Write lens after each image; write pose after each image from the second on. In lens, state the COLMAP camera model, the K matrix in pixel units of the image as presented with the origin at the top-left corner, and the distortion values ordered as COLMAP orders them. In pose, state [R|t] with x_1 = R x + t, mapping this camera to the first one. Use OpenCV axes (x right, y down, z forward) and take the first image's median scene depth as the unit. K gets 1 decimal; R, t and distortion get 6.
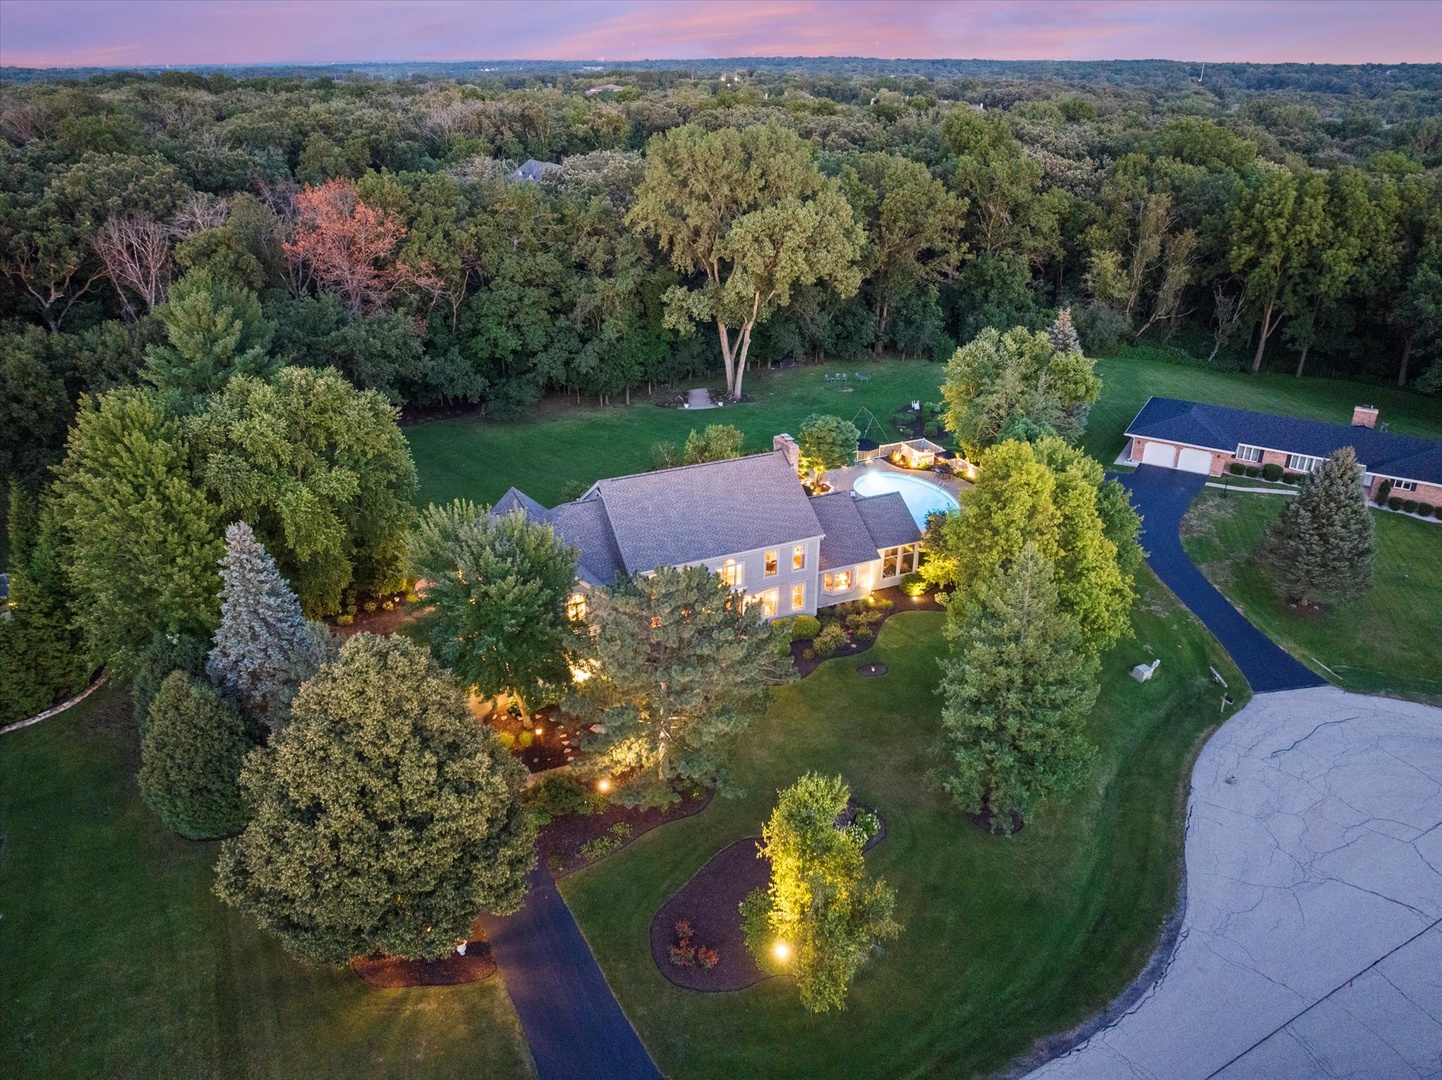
lens RADIAL K [[1006.1, 0, 721.0], [0, 1006.1, 581.4], [0, 0, 1]] dist [-0.028541, -0.004011]
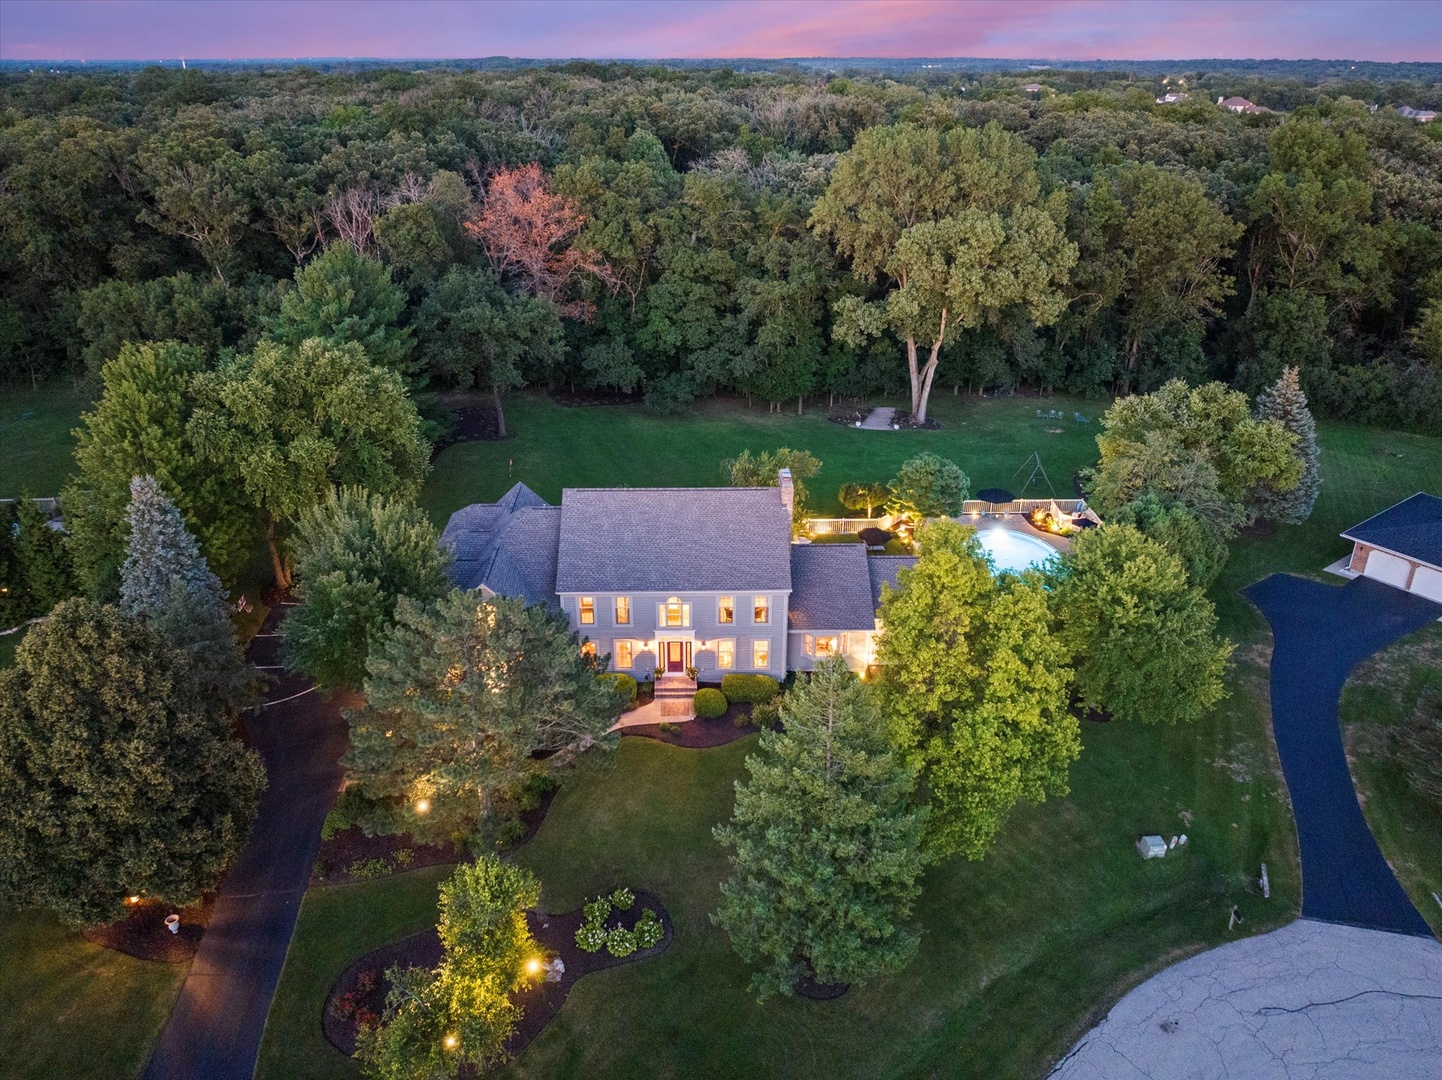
lens RADIAL K [[1028.8, 0, 721.0], [0, 1028.8, 540.0], [0, 0, 1]] dist [-0.035304, -0.001826]
pose [[0.917384, 0.171958, -0.358939, 0.231267], [-0.186060, 0.982527, -0.004834, -0.047256], [0.351836, 0.071219, 0.933349, 0.093943]]
